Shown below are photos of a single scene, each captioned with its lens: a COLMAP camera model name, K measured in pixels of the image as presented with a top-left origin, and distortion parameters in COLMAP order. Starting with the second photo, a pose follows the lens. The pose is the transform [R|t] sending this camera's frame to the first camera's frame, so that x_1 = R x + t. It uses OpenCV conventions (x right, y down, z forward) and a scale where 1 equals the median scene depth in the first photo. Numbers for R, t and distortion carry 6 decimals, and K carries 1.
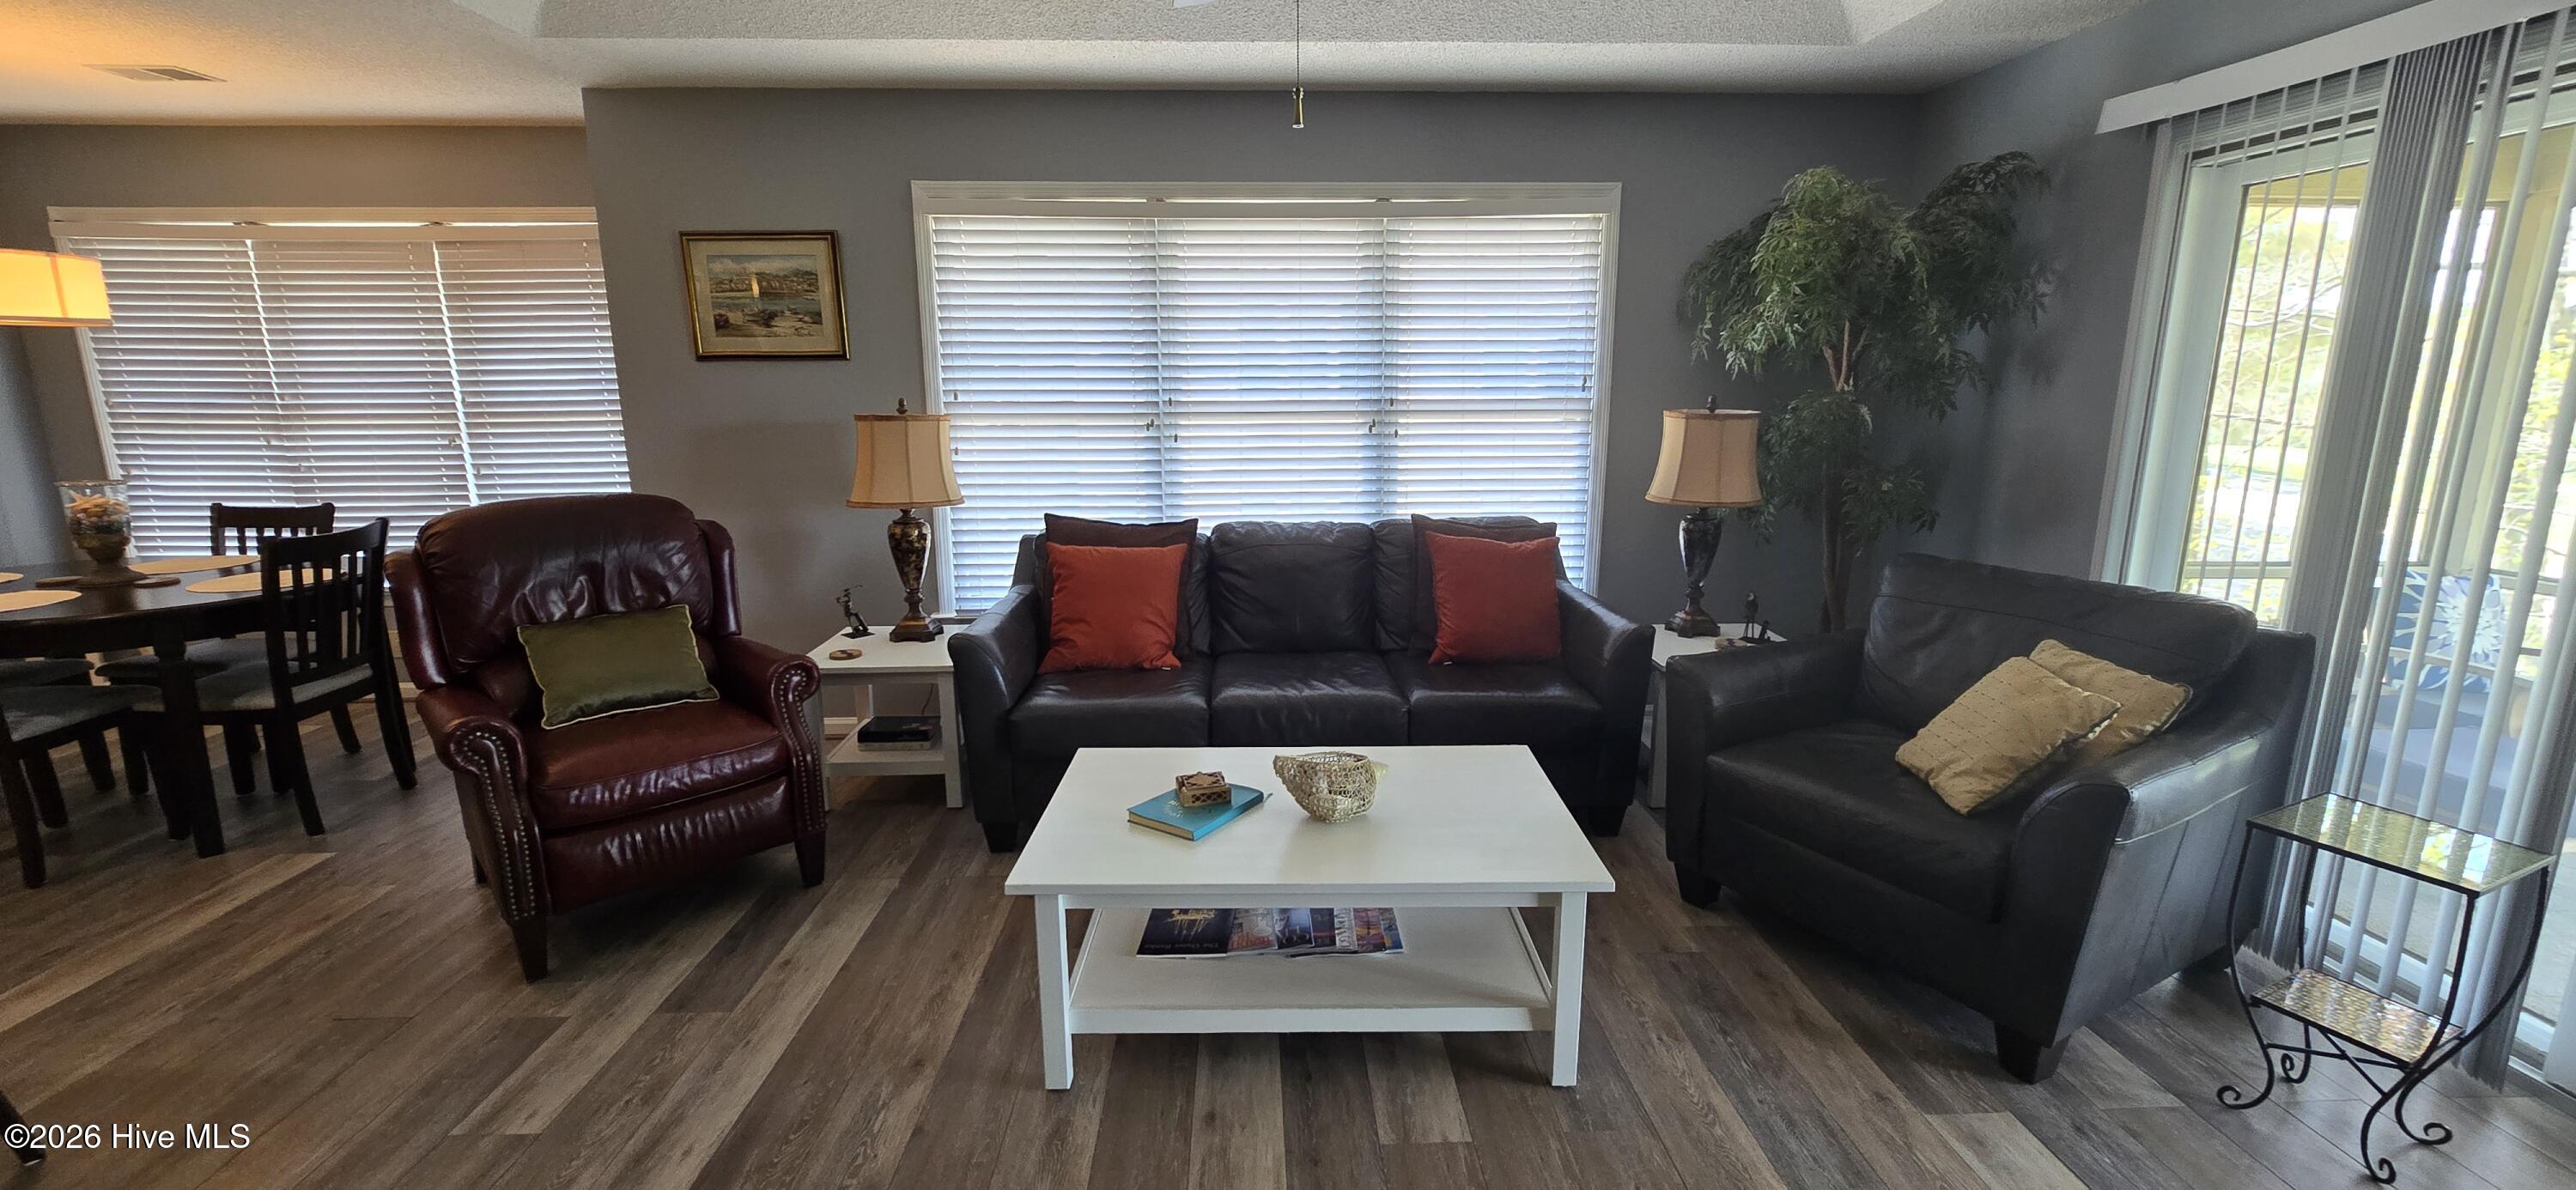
lens RADIAL K [[1058.7, 0, 1295.5], [0, 1058.7, 583.9], [0, 0, 1]] dist [-0.008860, 0.003362]
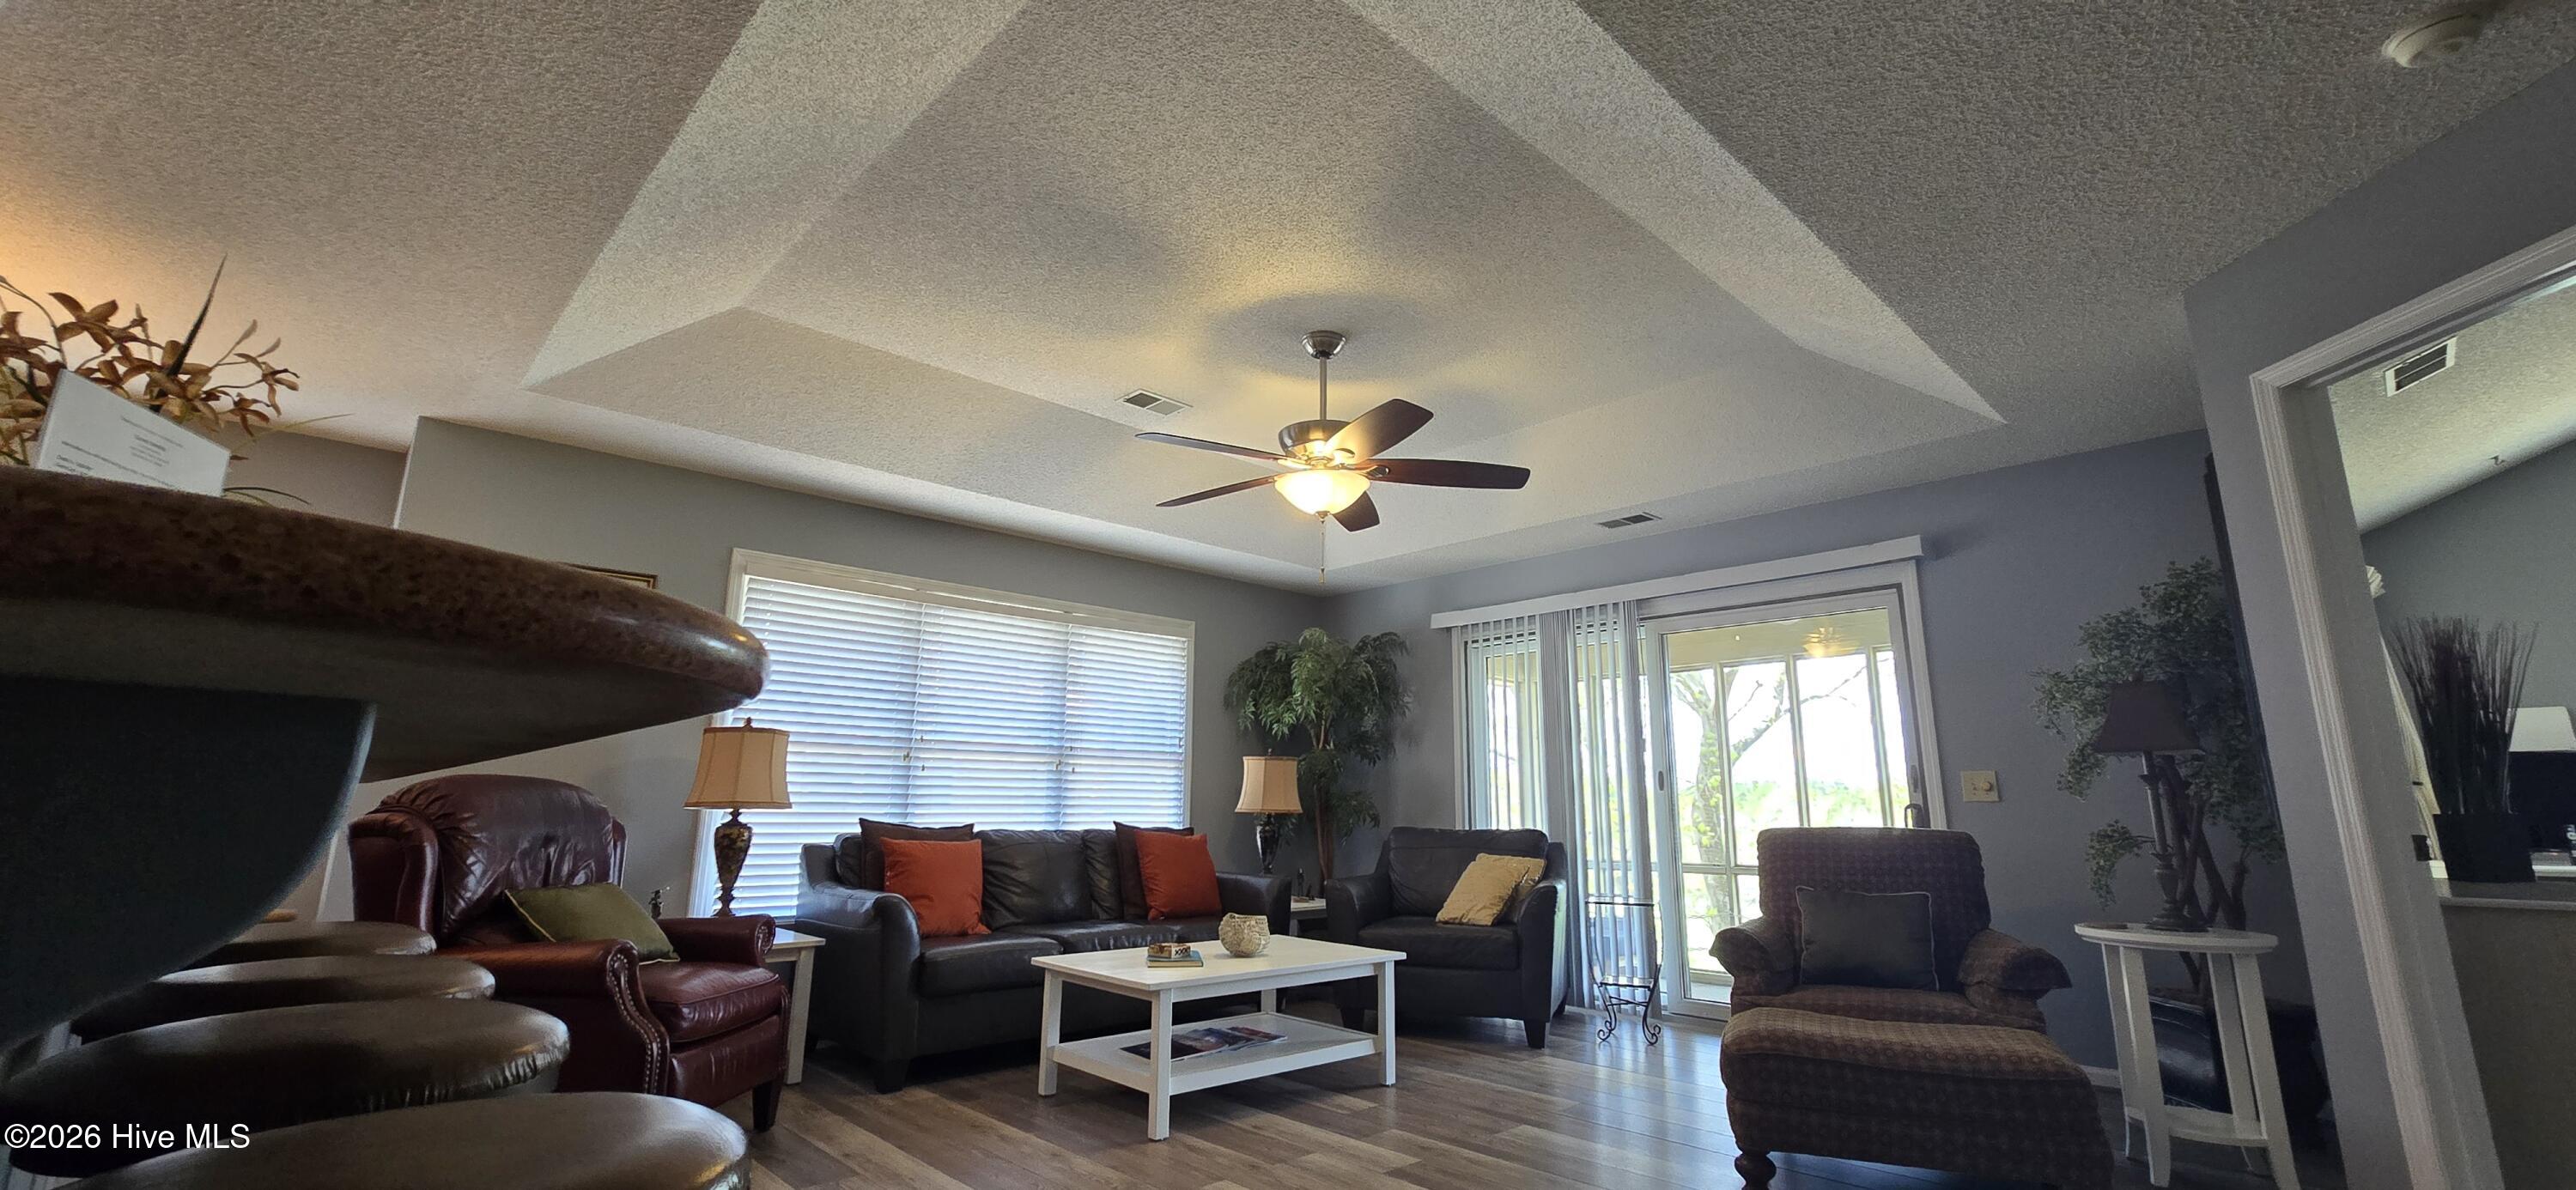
lens RADIAL K [[1058.7, 0, 1285.6], [0, 1058.7, 589.8], [0, 0, 1]] dist [-0.008860, 0.003362]
pose [[0.748993, 0.145947, 0.646304, -0.696100], [0.120071, 0.929391, -0.349021, 0.174580], [-0.651608, 0.339017, 0.678583, -0.239341]]
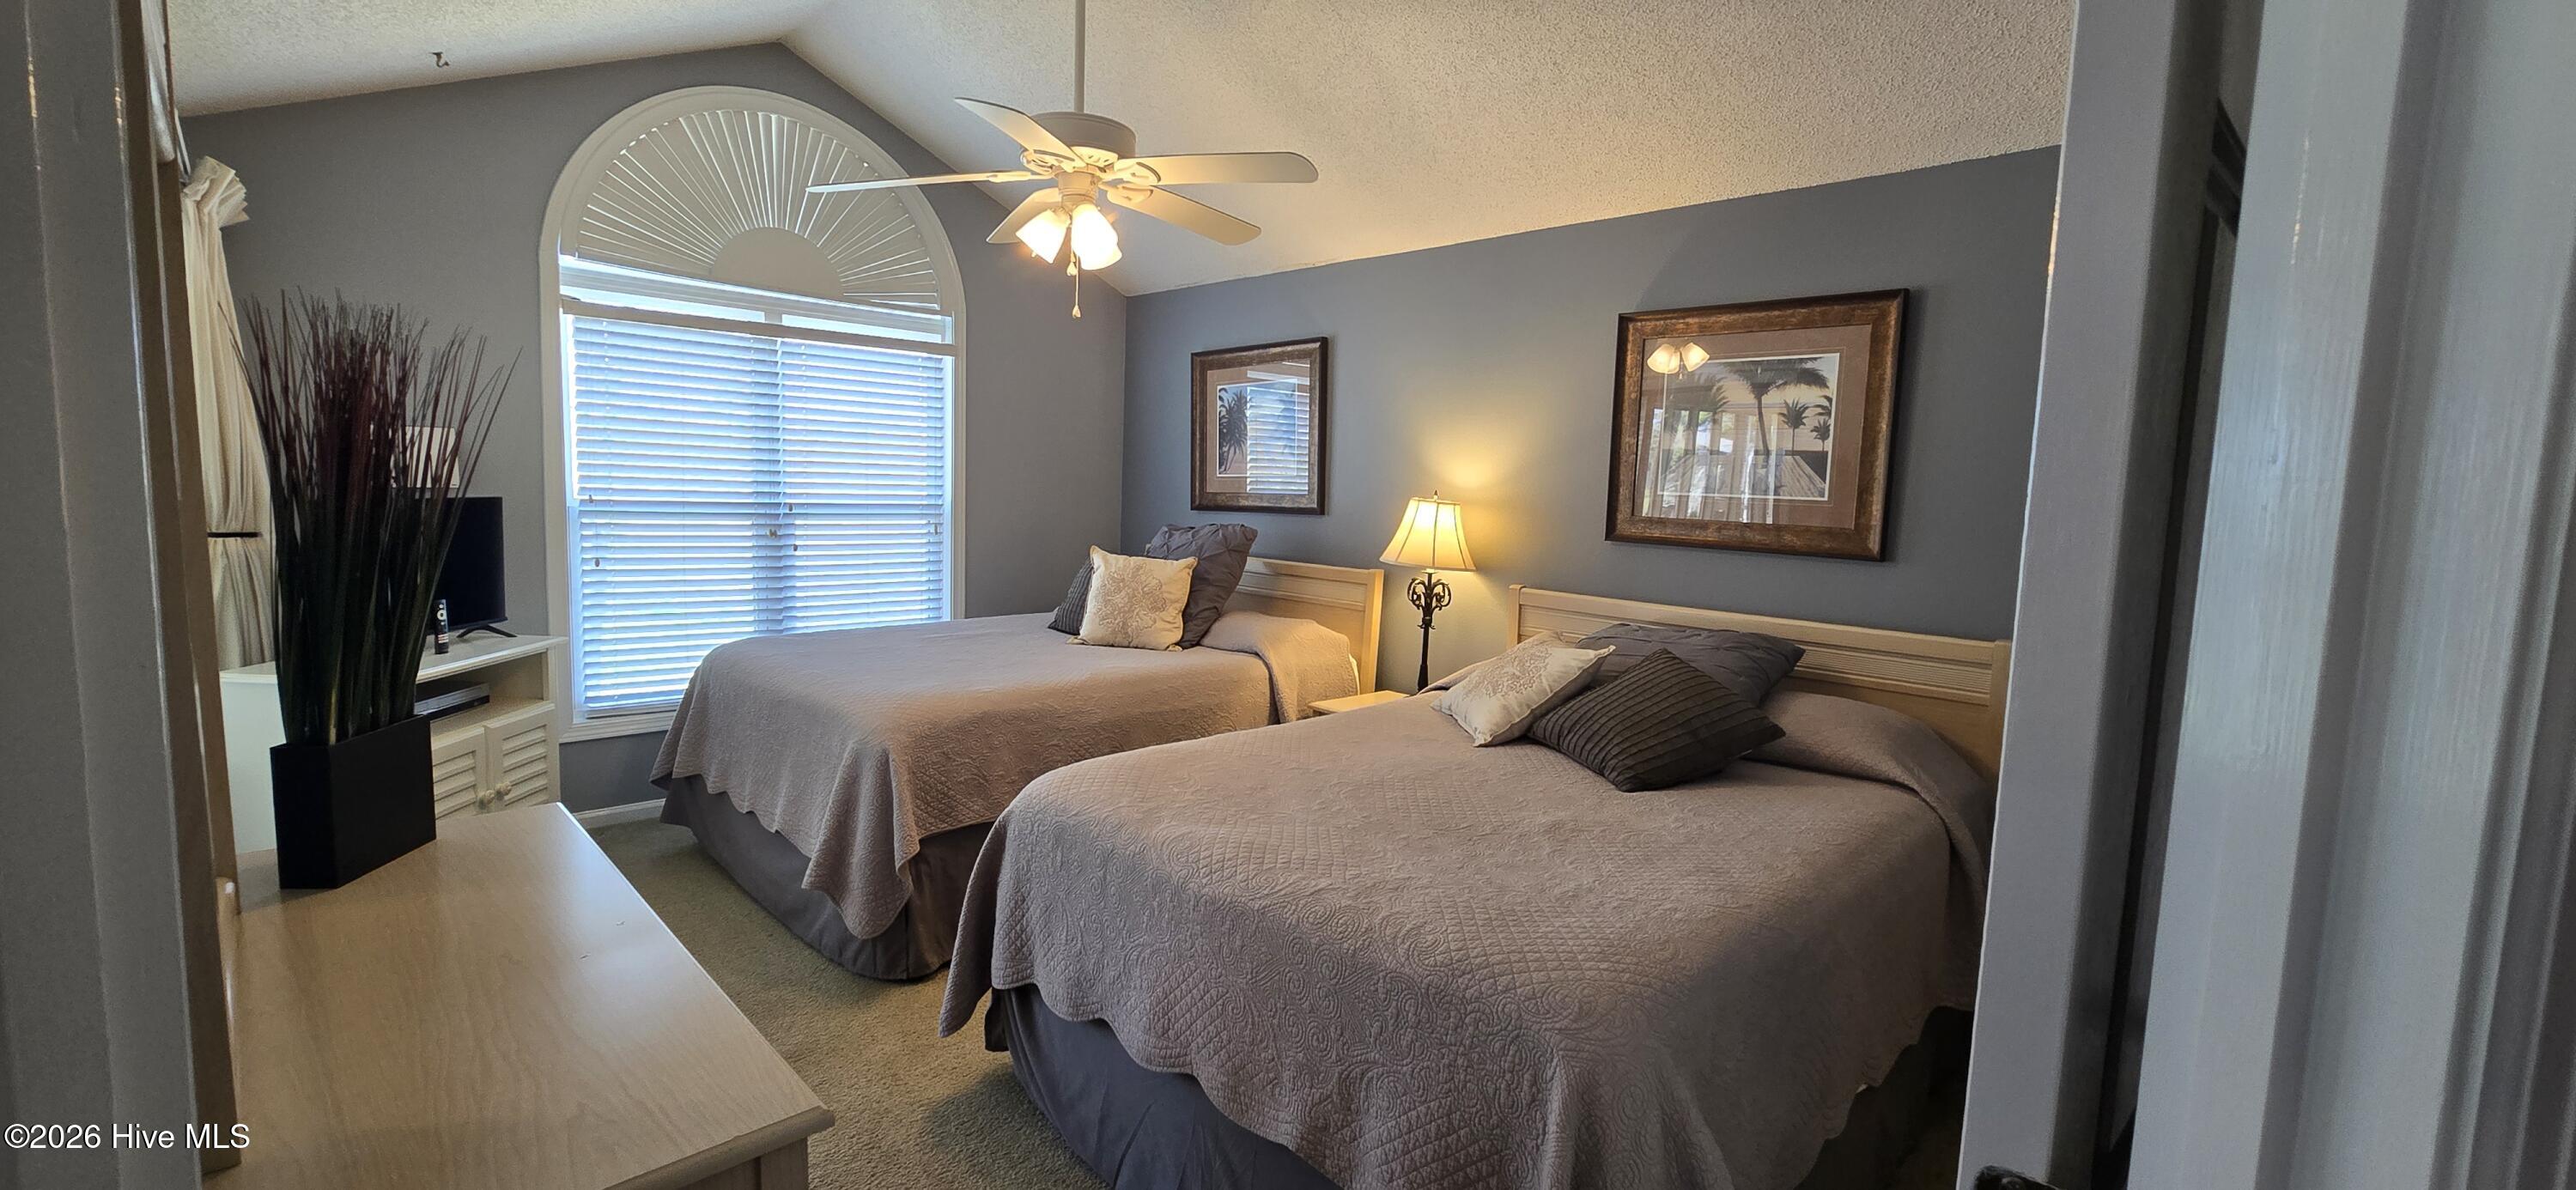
lens RADIAL K [[1058.7, 0, 1288.4], [0, 1058.7, 569.8], [0, 0, 1]] dist [-0.008860, 0.003362]
pose [[-0.672395, -0.080949, 0.735752, 0.115496], [0.118302, 0.969472, 0.214778, 0.050404], [-0.730677, 0.231457, -0.642292, -0.243345]]
